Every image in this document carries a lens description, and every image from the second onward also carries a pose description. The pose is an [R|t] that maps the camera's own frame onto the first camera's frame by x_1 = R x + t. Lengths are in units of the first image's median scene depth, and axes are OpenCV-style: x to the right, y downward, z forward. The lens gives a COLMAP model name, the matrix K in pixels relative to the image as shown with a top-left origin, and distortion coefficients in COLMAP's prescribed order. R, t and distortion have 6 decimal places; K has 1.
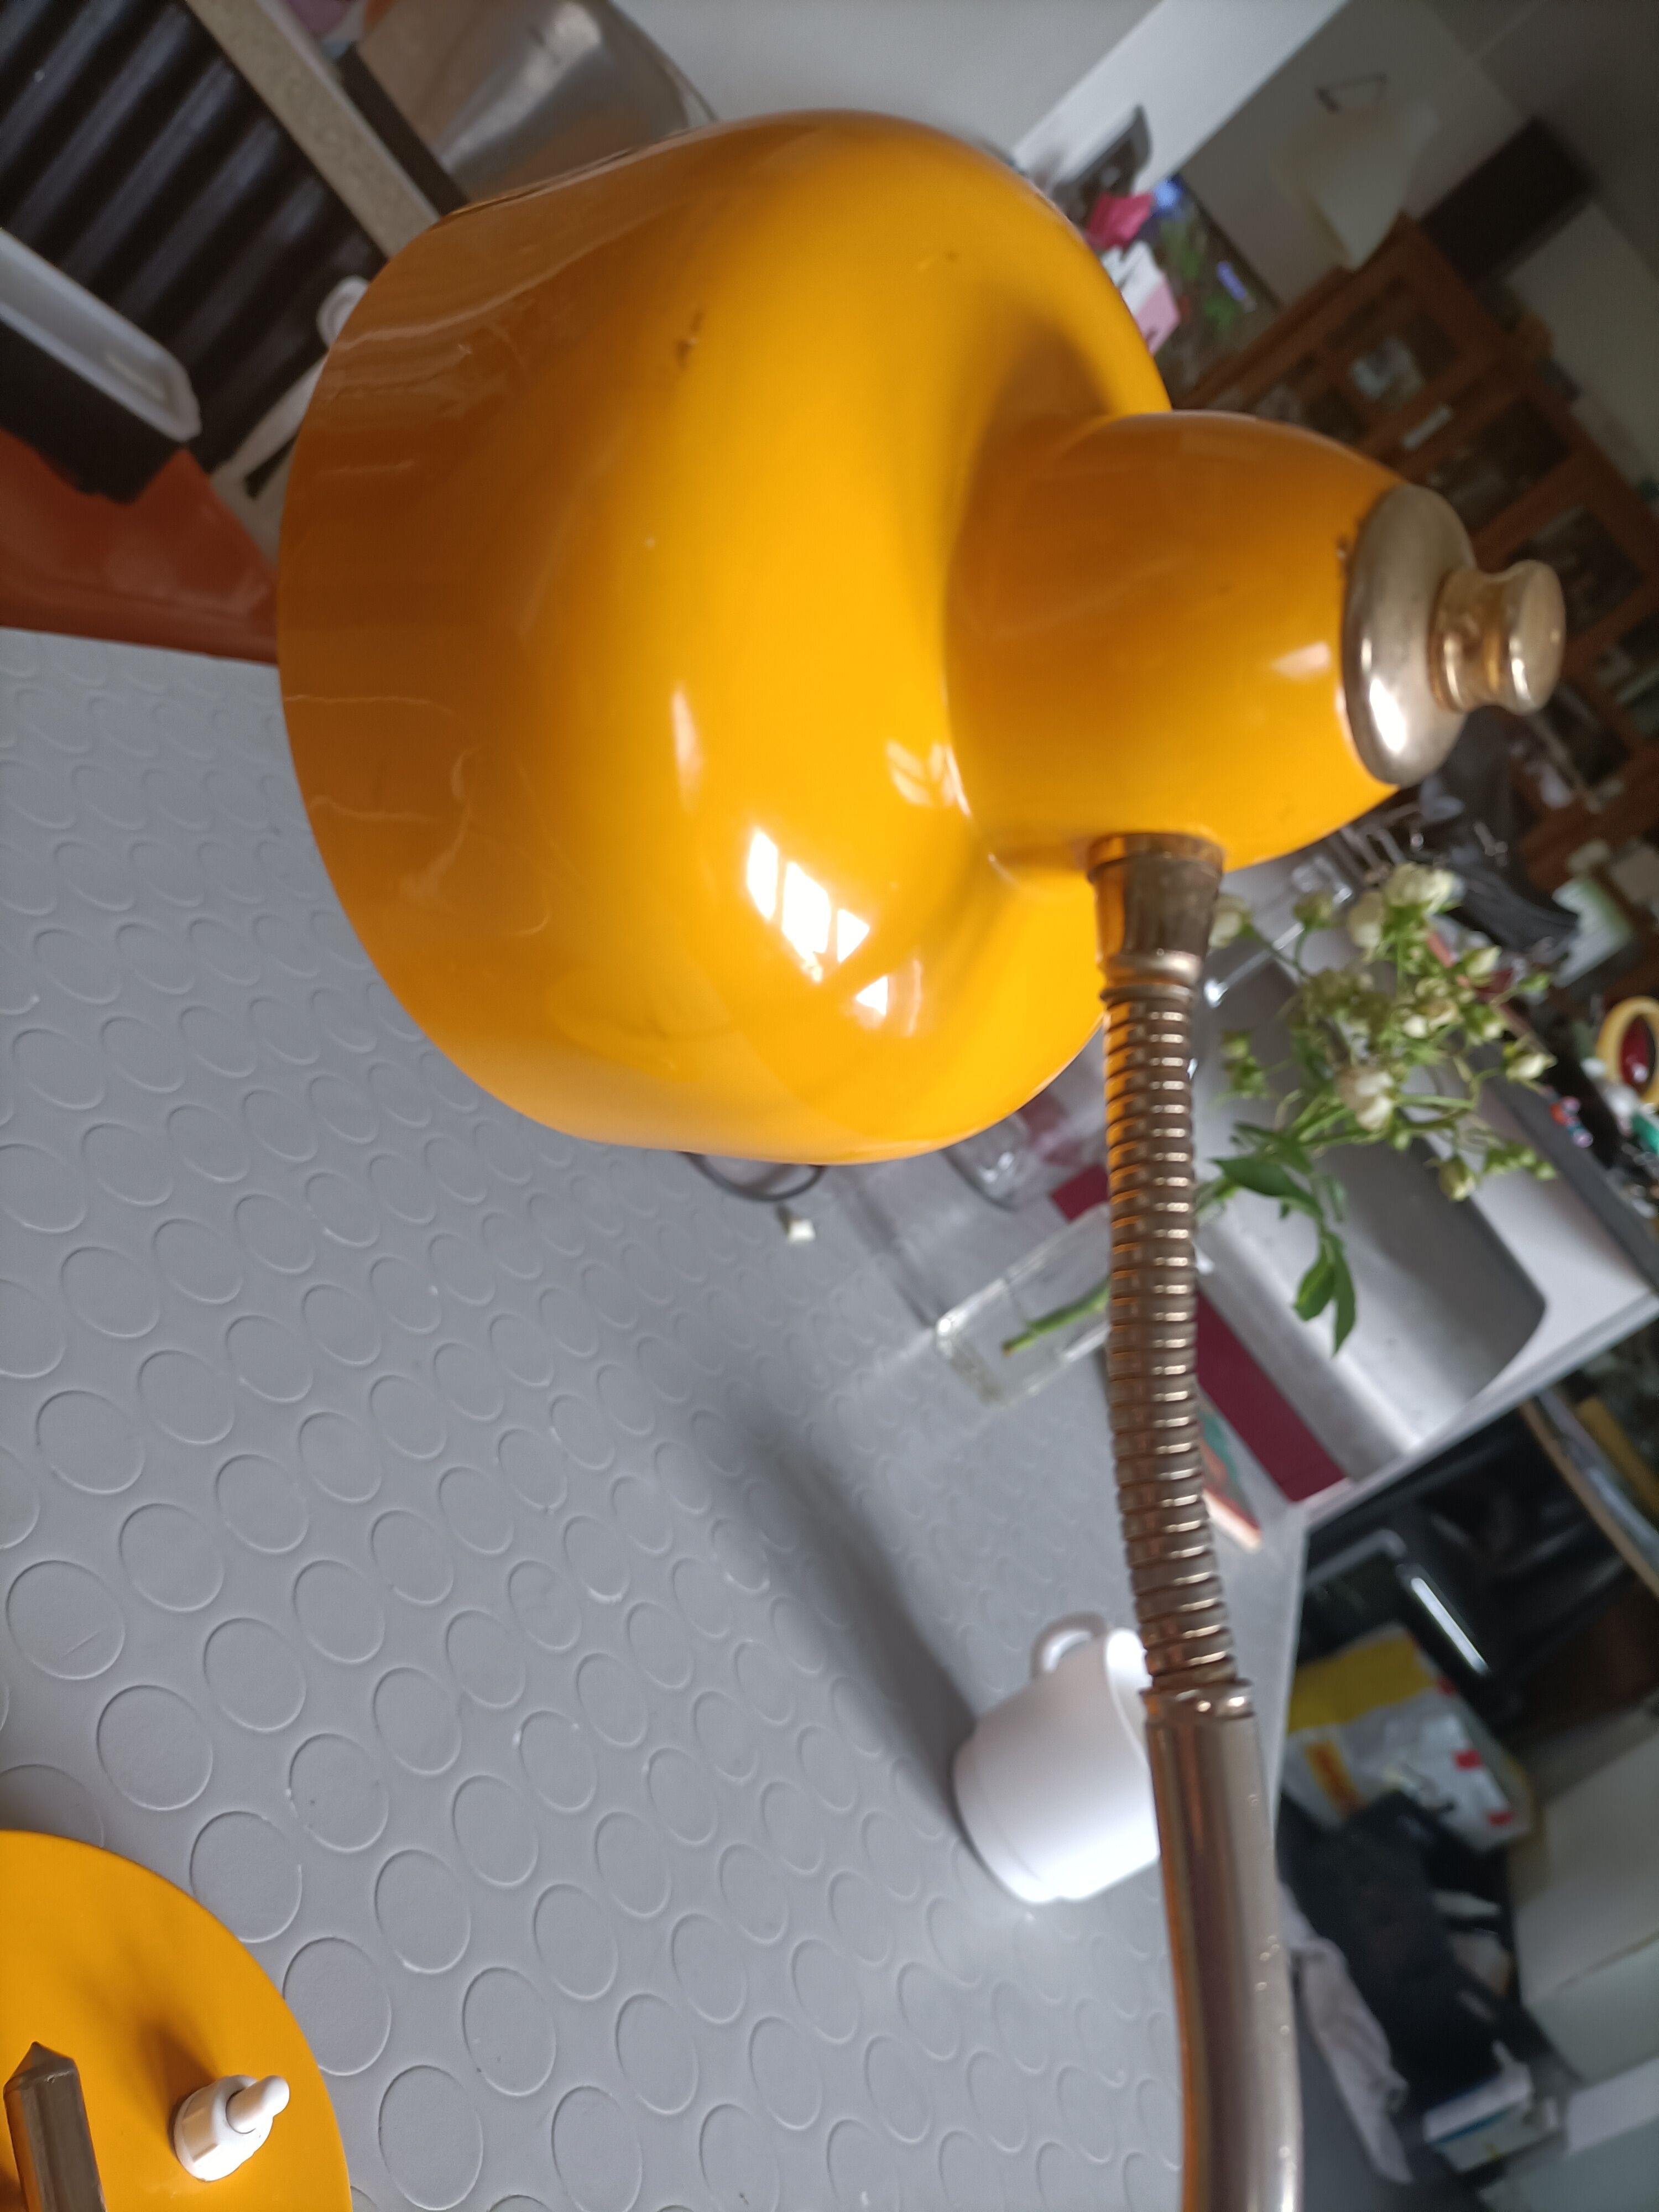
lens RADIAL K [[1604.0, 0, 841.6], [0, 1604.0, 1112.4], [0, 0, 1]] dist [0.069422, -0.139903]
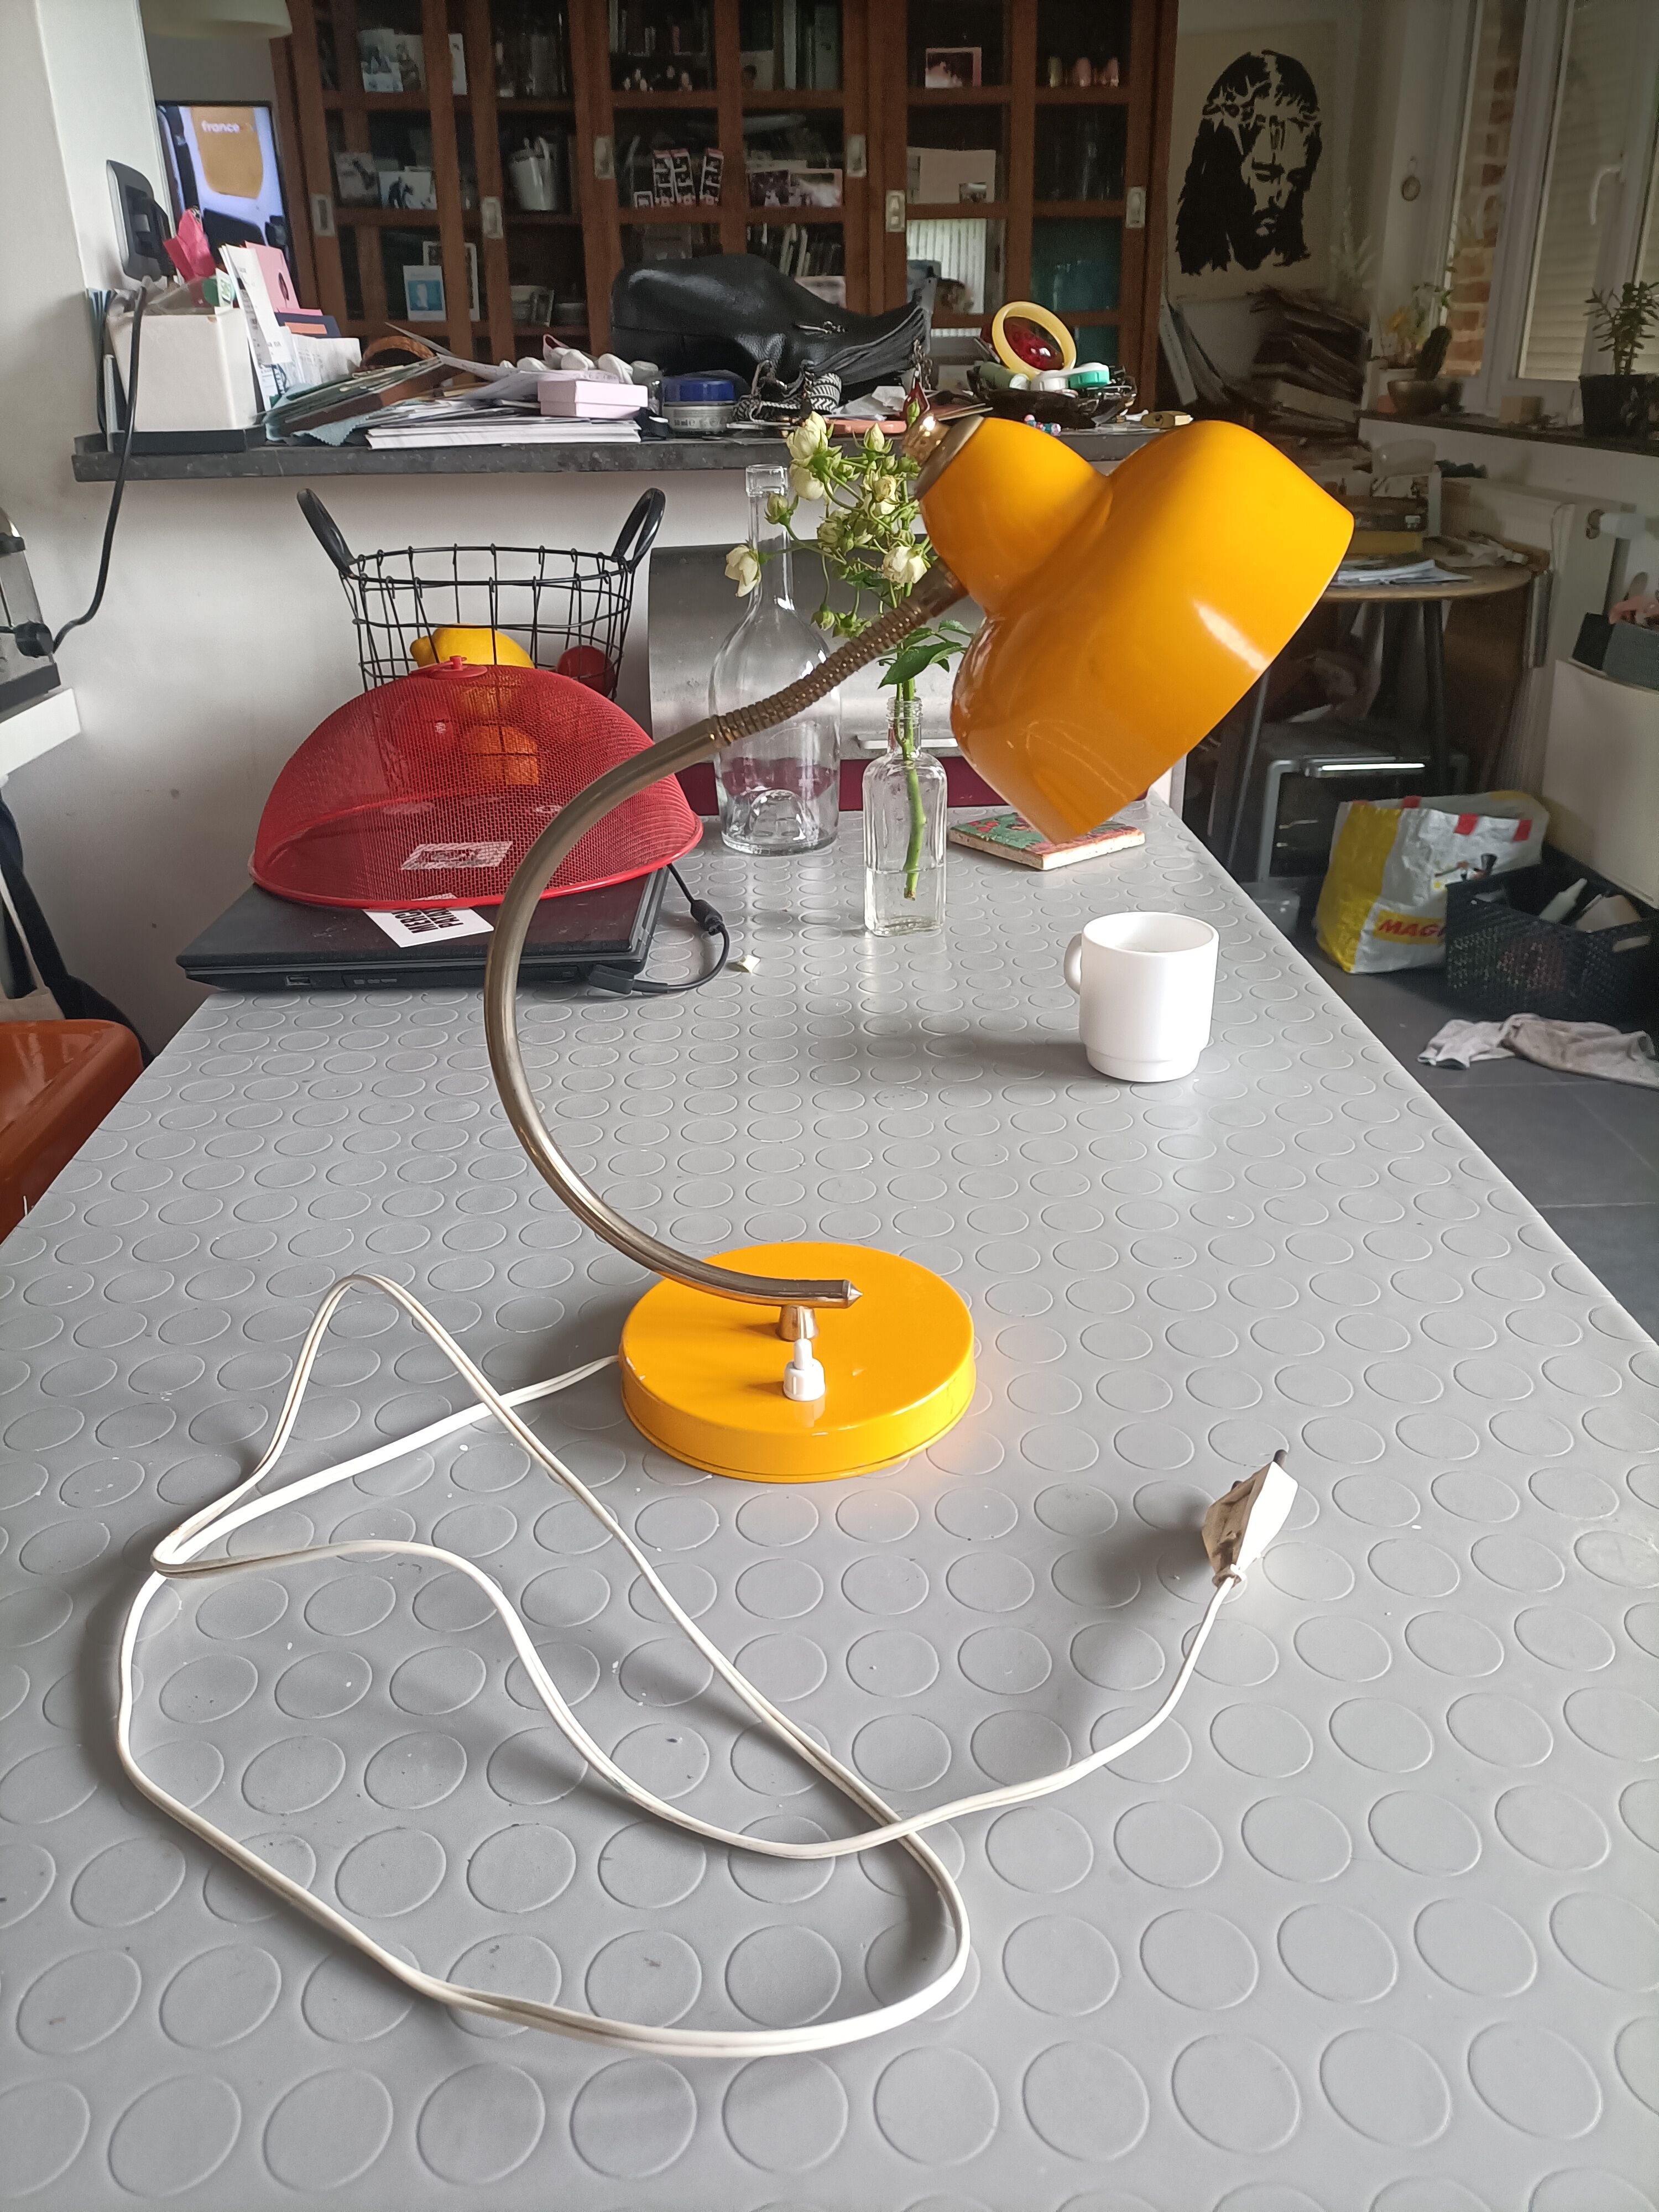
lens RADIAL K [[1724.5, 0, 840.0], [0, 1724.5, 1107.6], [0, 0, 1]] dist [0.110966, -0.194475]
pose [[0.584254, -0.811570, 0.000406, -0.060826], [0.805363, 0.579847, 0.123159, 0.019883], [-0.100187, -0.071629, 0.992387, -0.355937]]
